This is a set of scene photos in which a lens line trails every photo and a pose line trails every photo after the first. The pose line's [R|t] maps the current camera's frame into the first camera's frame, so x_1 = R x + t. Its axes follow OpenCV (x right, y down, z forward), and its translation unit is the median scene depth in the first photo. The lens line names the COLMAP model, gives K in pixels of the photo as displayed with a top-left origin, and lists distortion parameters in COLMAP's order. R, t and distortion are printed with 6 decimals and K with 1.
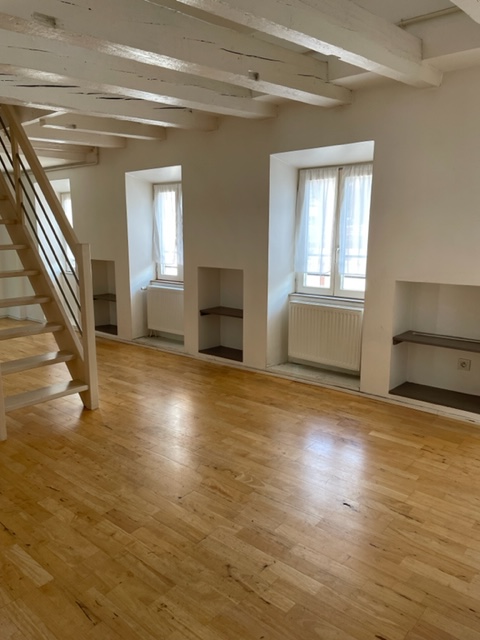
lens RADIAL K [[509.6, 0, 240.0], [0, 509.6, 320.0], [0, 0, 1]] dist [0.128350, -0.151230]
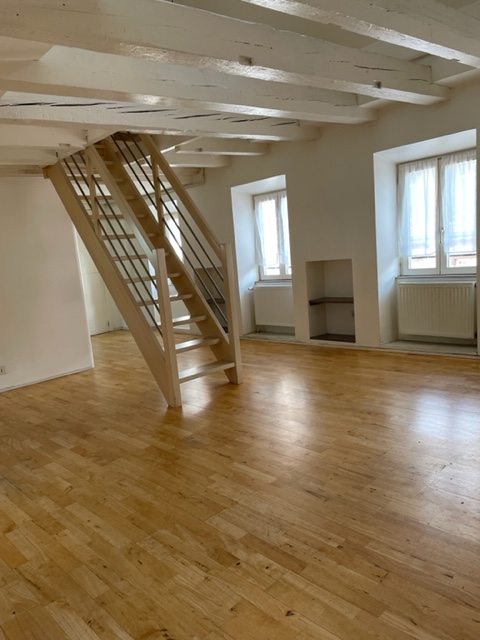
lens RADIAL K [[509.6, 0, 240.0], [0, 509.6, 320.0], [0, 0, 1]] dist [0.128350, -0.151230]
pose [[0.991856, -0.070155, -0.106299, -0.126484], [0.066310, 0.997025, -0.039293, 0.063135], [0.108740, 0.031925, 0.993558, -0.136579]]
